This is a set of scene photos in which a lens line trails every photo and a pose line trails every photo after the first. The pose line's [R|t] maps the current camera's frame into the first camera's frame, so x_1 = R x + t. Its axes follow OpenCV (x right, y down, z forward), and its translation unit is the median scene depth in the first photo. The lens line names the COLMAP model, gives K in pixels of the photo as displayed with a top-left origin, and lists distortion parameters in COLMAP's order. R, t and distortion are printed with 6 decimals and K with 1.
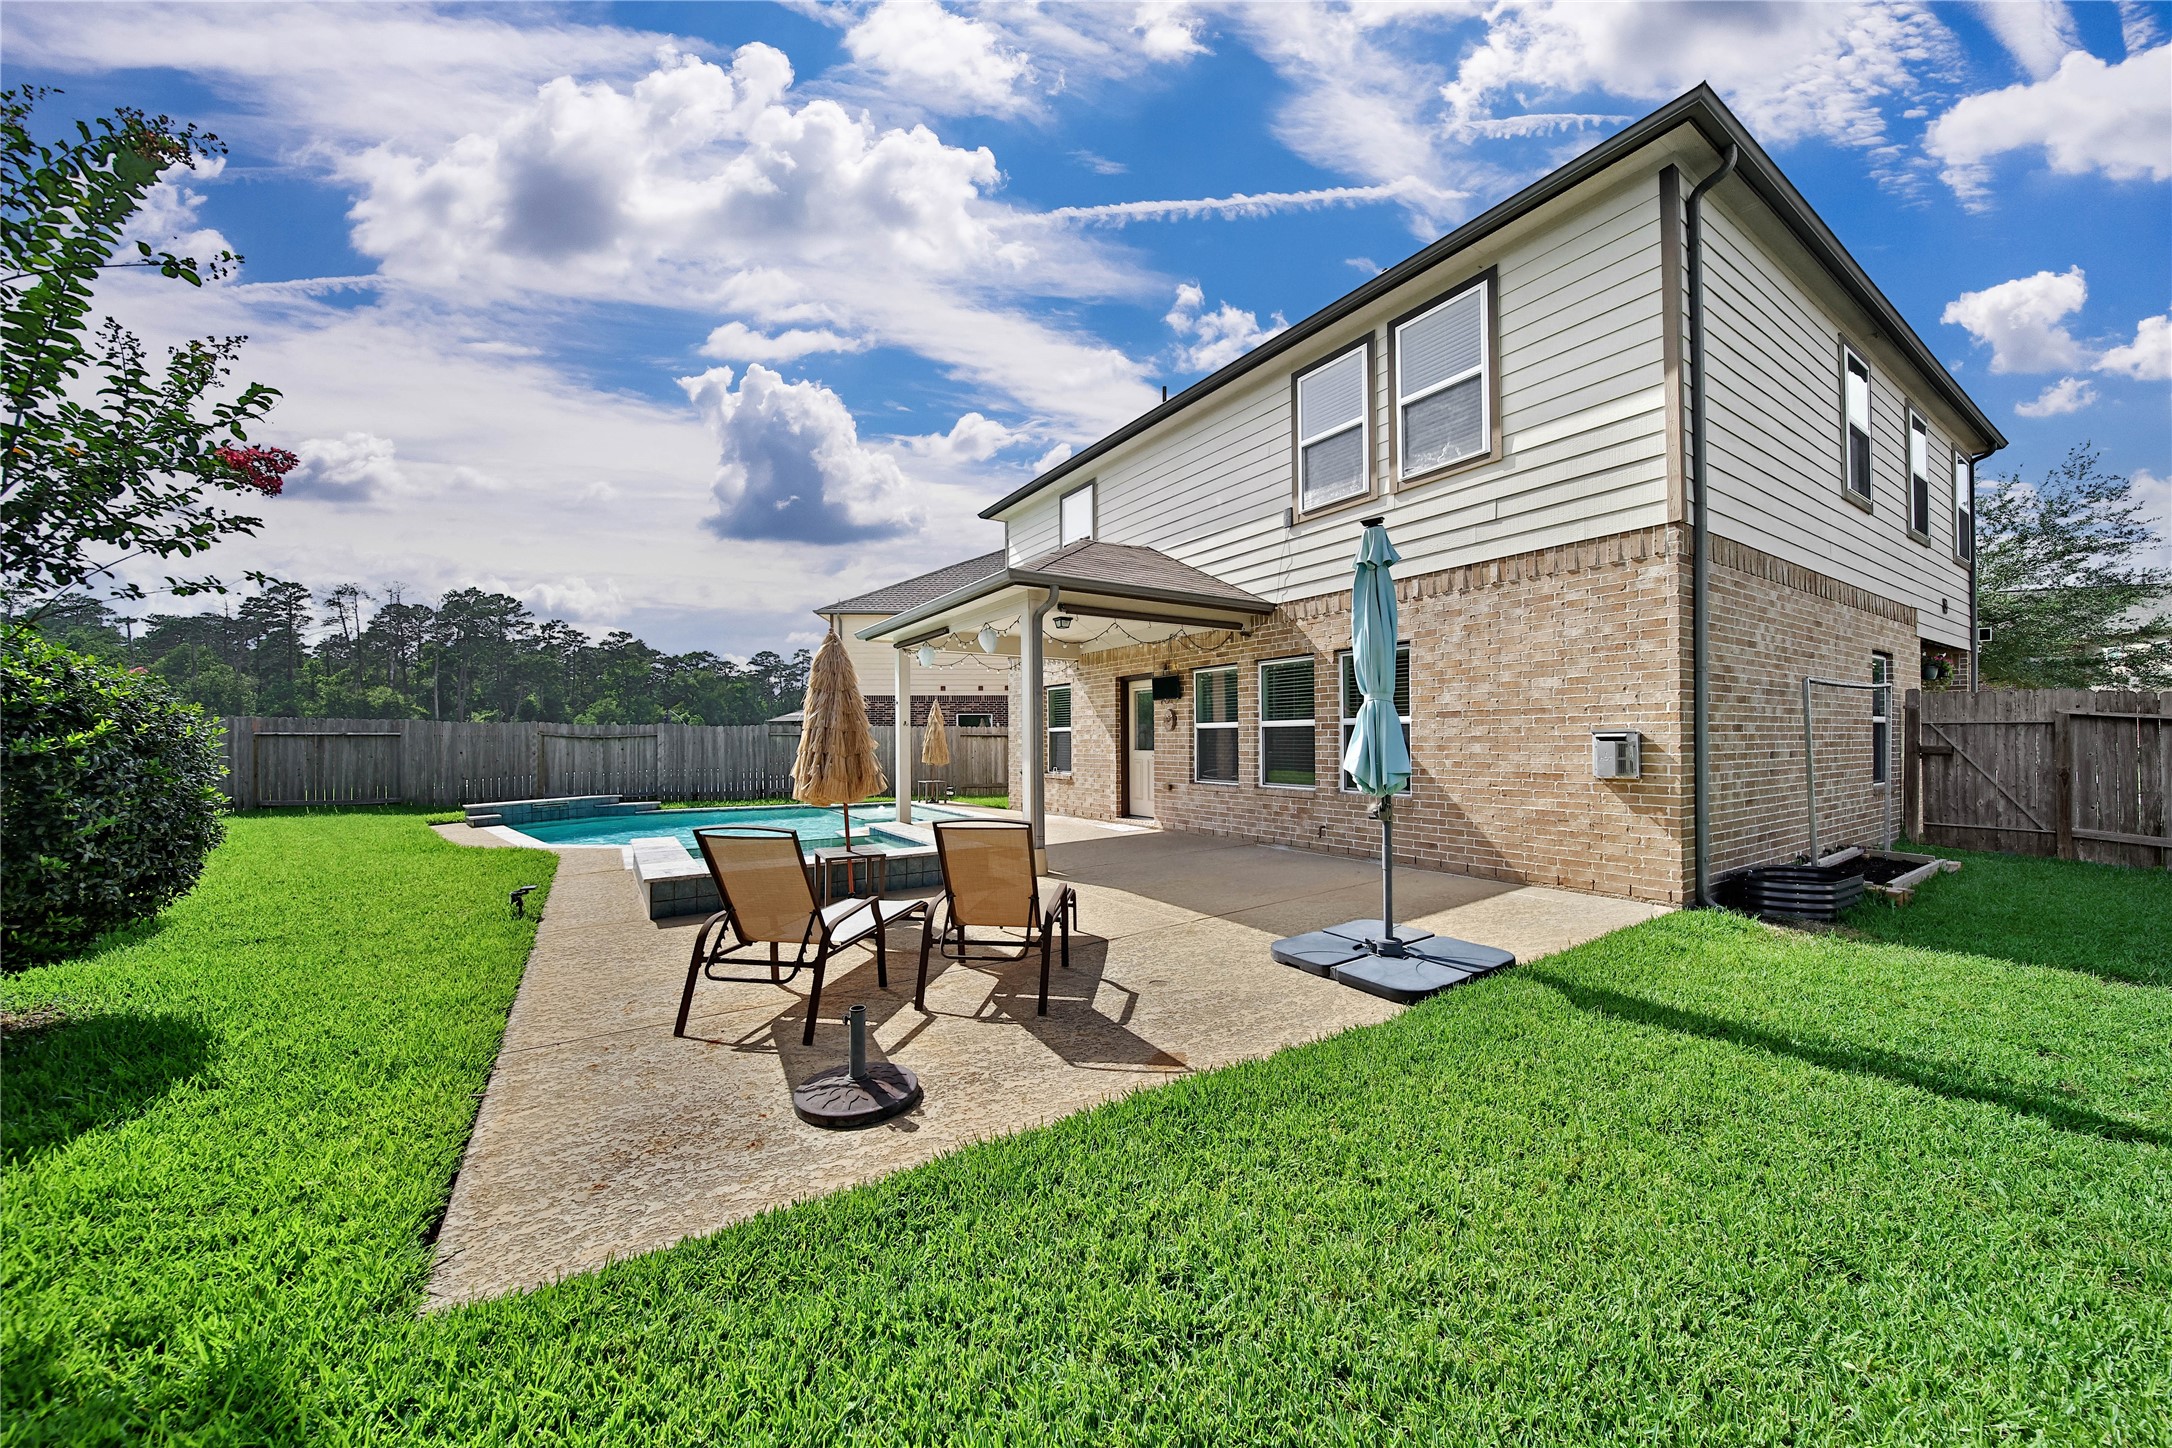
lens RADIAL K [[756.9, 0, 1084.5], [0, 756.9, 731.3], [0, 0, 1]] dist [-0.002420, -0.000454]
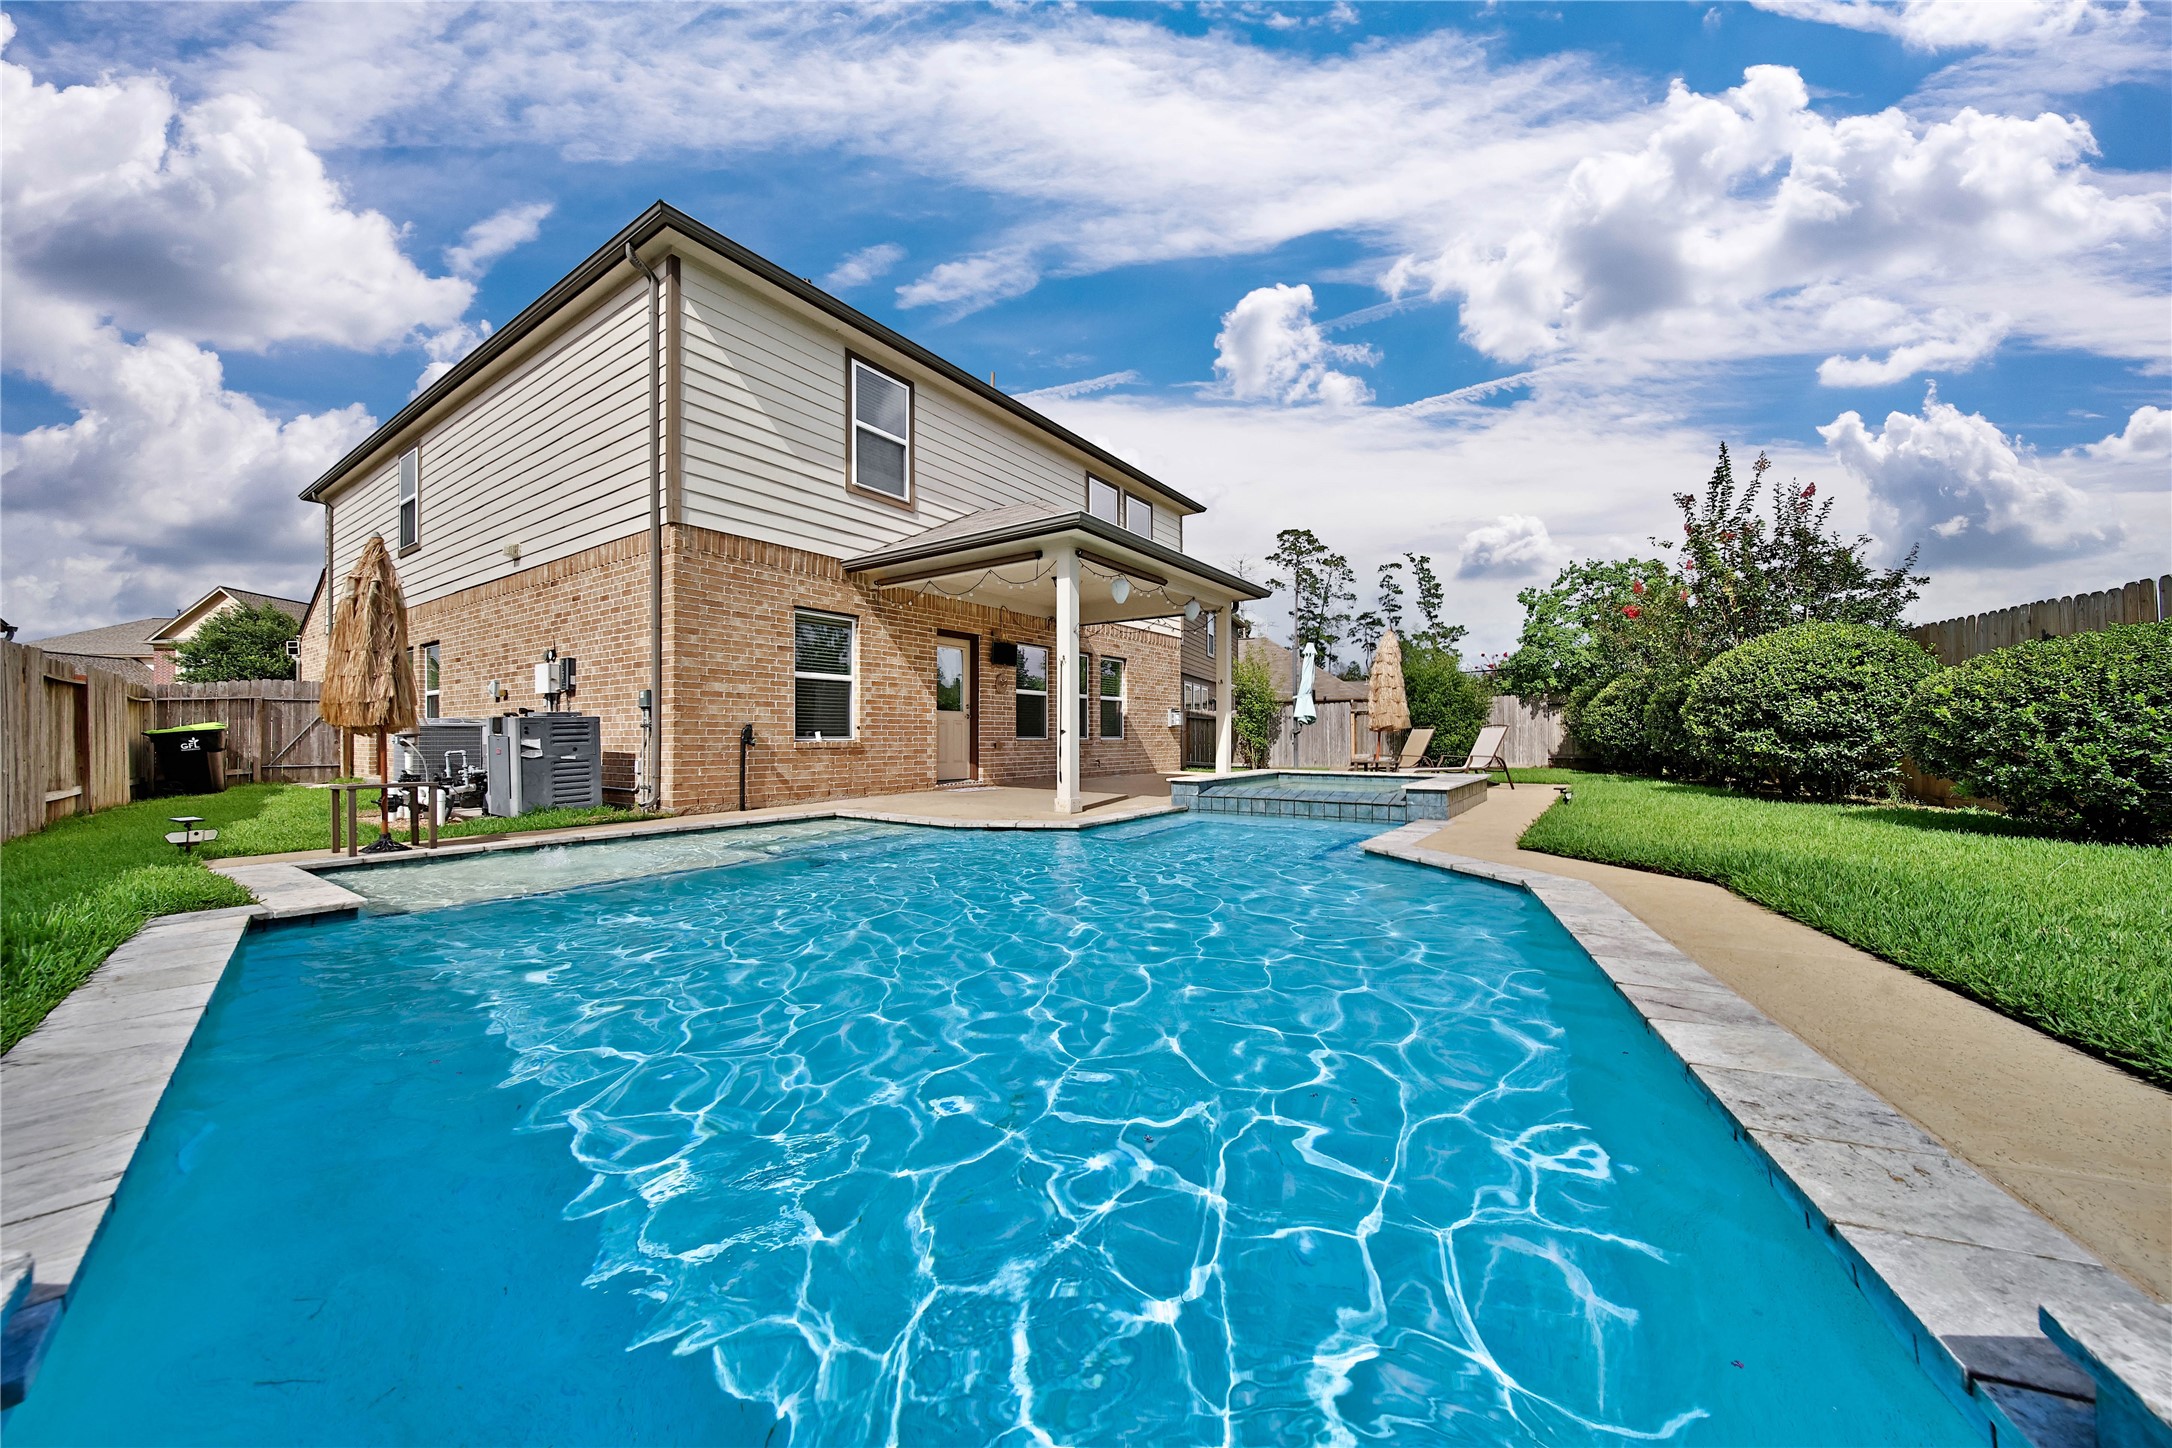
lens RADIAL K [[756.9, 0, 1087.7], [0, 756.9, 733.7], [0, 0, 1]] dist [-0.002420, -0.000454]
pose [[-0.380265, 0.009135, 0.924832, -1.032175], [-0.008506, 0.999874, -0.013374, 0.077141], [-0.924838, -0.012953, -0.380139, 1.415808]]
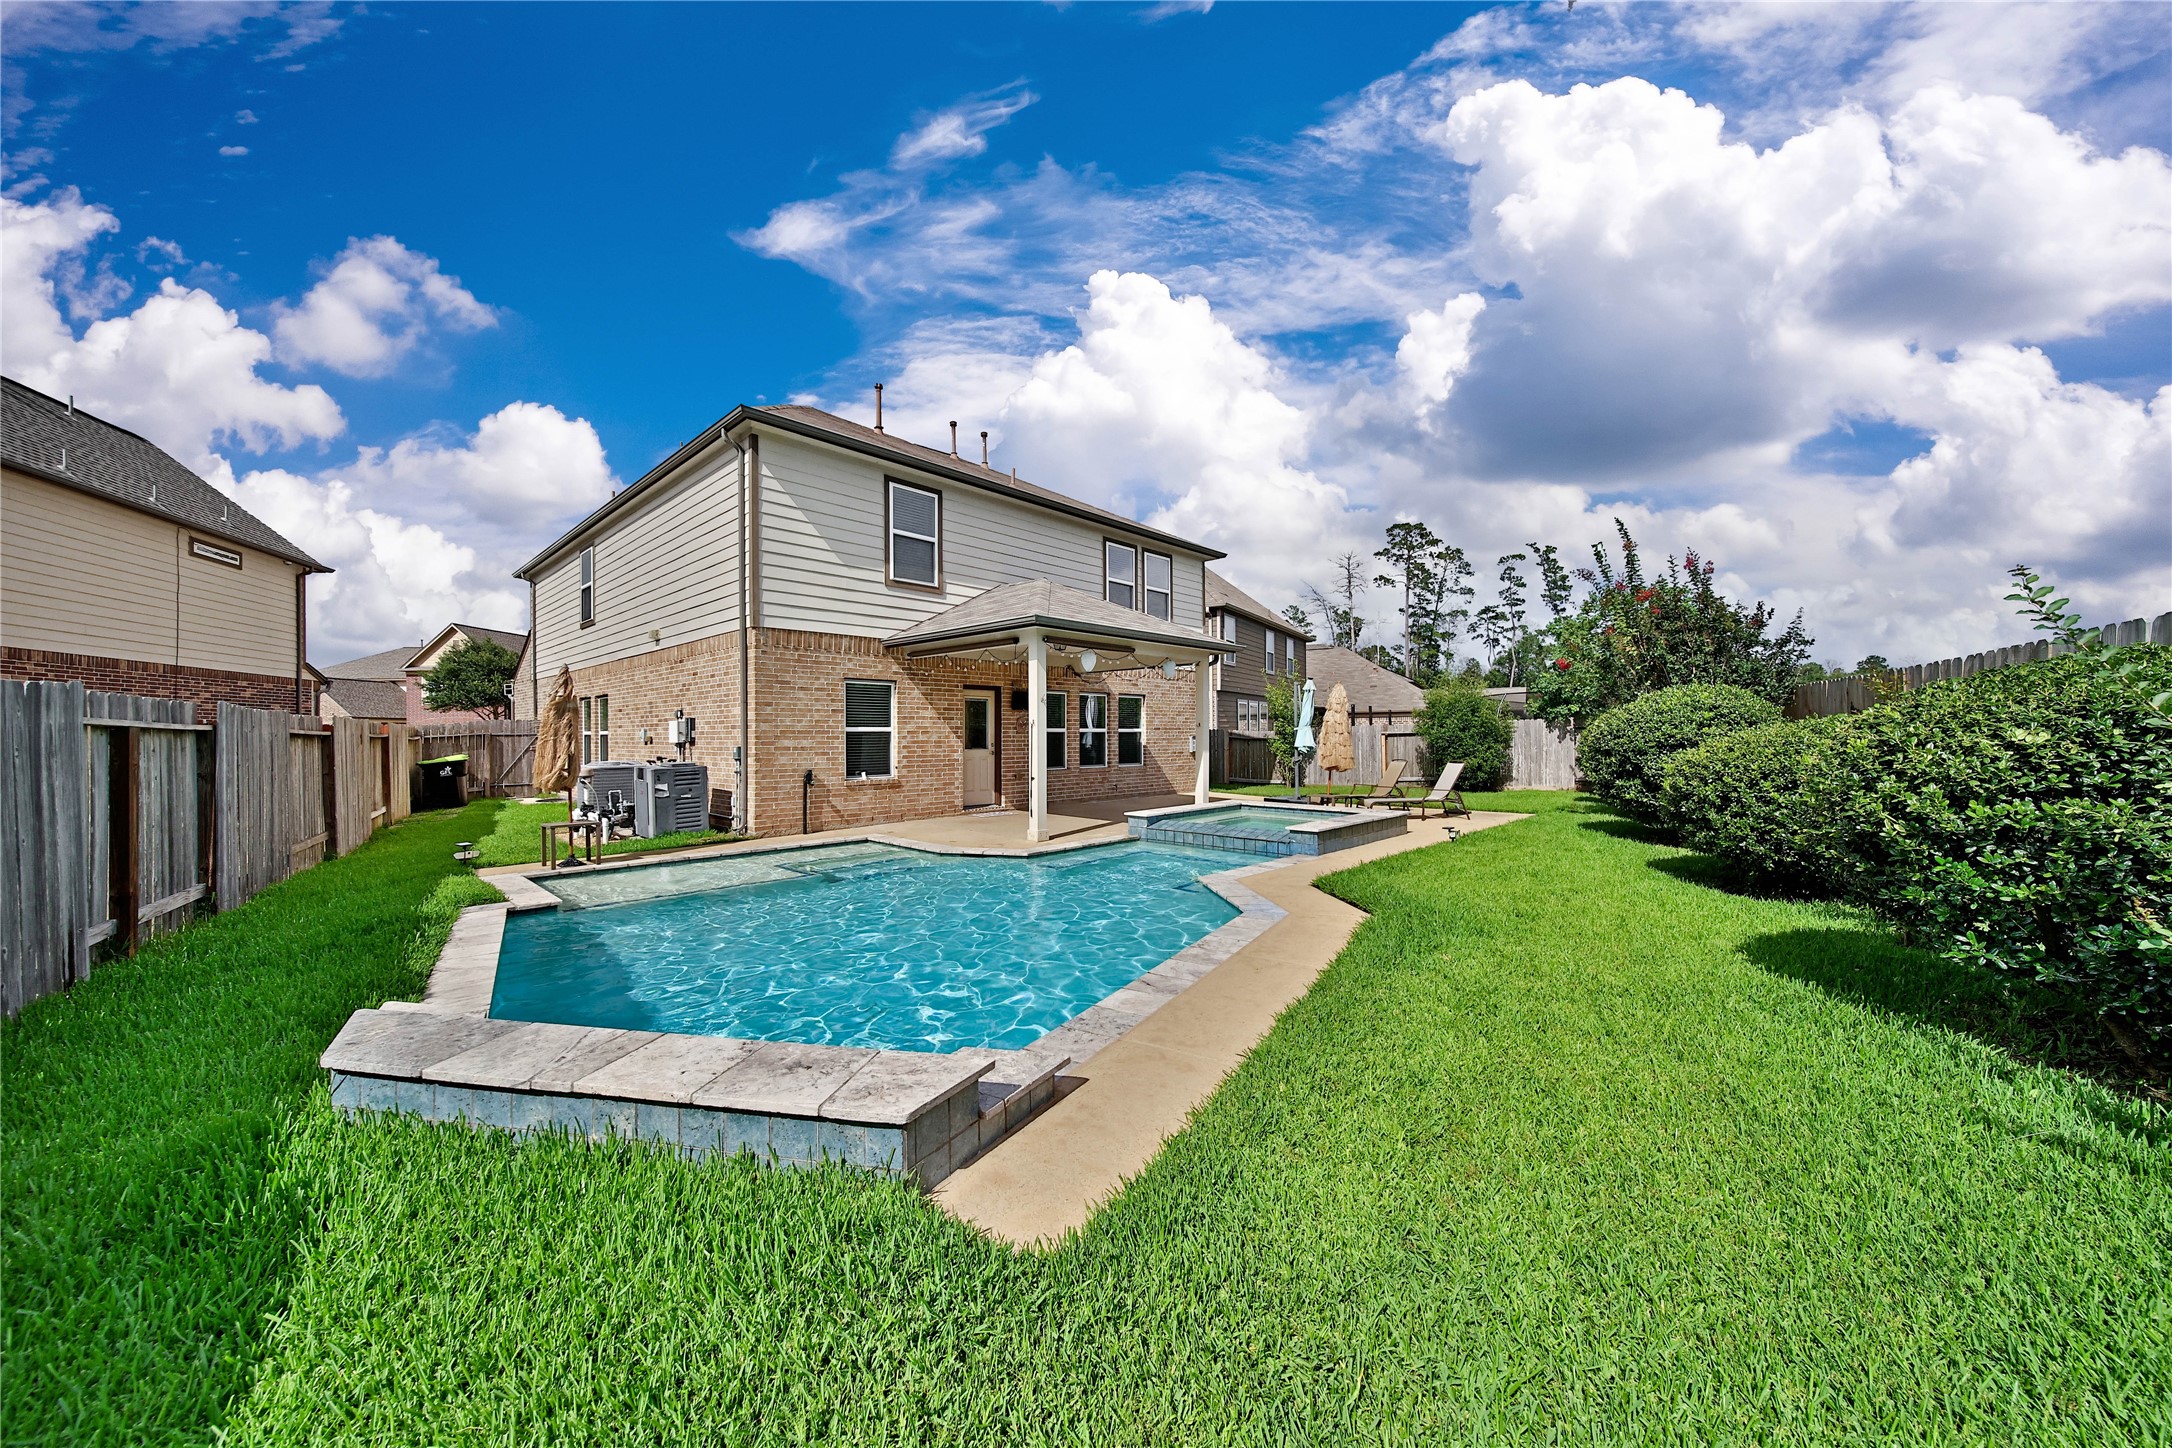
lens RADIAL K [[756.9, 0, 1079.9], [0, 756.9, 733.8], [0, 0, 1]] dist [-0.002420, -0.000454]
pose [[-0.229308, 0.008207, 0.973319, -1.307150], [-0.007214, 0.999923, -0.010131, 0.013314], [-0.973327, -0.009344, -0.229231, 1.311190]]
